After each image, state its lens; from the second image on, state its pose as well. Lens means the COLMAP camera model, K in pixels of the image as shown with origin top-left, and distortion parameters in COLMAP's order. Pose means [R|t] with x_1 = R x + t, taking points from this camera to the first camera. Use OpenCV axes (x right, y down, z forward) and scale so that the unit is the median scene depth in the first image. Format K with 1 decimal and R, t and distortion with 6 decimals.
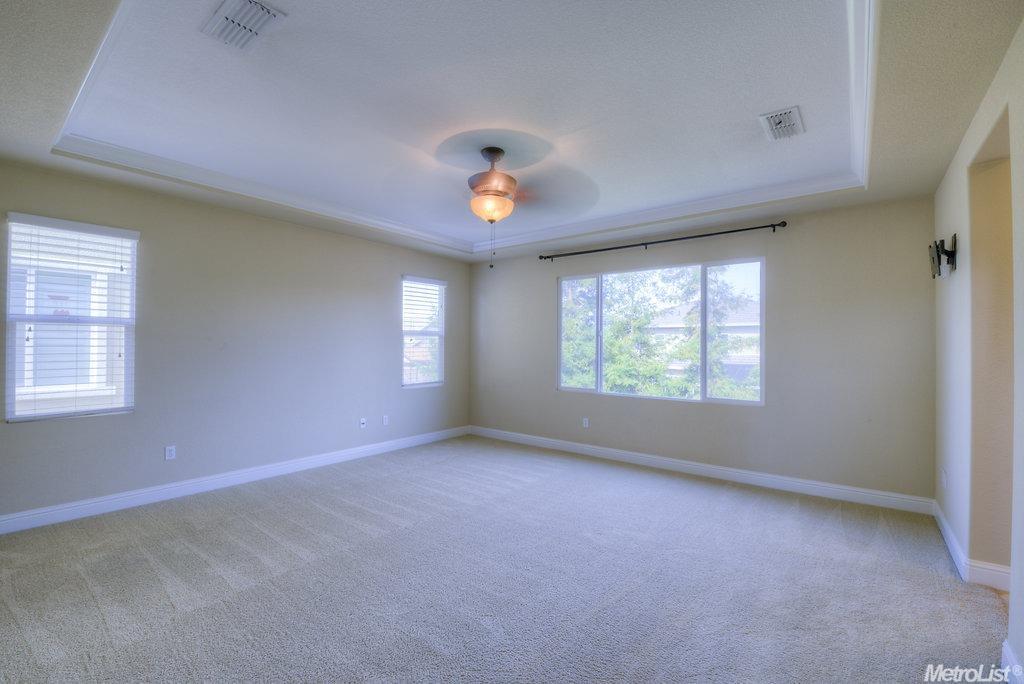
lens RADIAL K [[444.0, 0, 512.0], [0, 444.0, 342.0], [0, 0, 1]] dist [-0.000199, -0.000176]
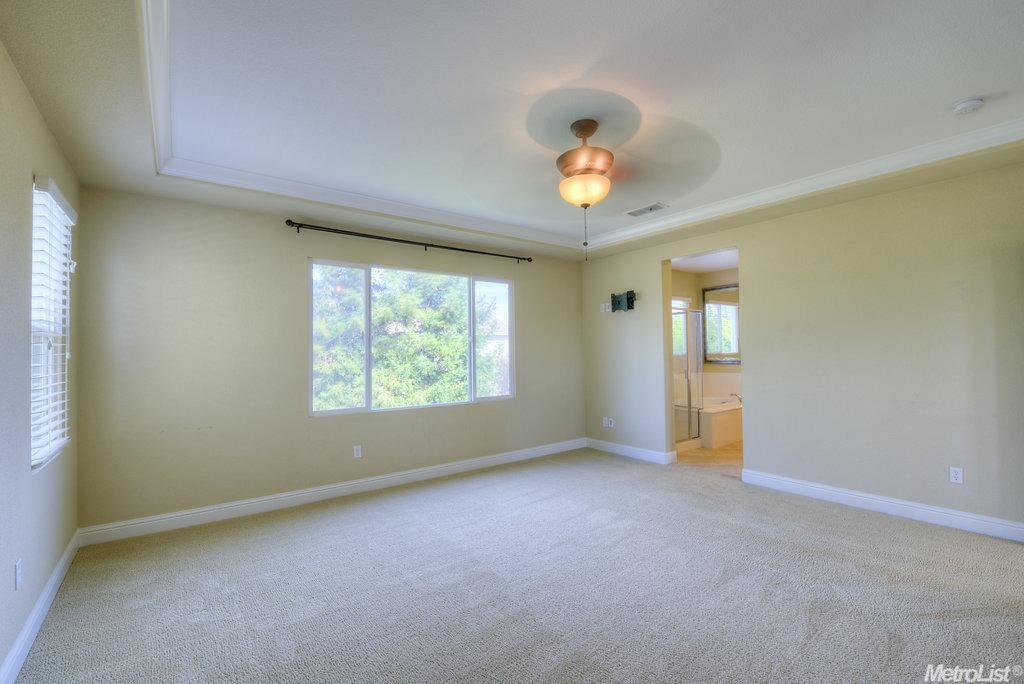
lens RADIAL K [[444.0, 0, 512.0], [0, 444.0, 342.0], [0, 0, 1]] dist [-0.000199, -0.000176]
pose [[0.246510, 0.008696, 0.969101, -0.619359], [0.004028, 0.999942, -0.009998, -0.003206], [-0.969132, 0.006368, 0.246461, 0.638187]]
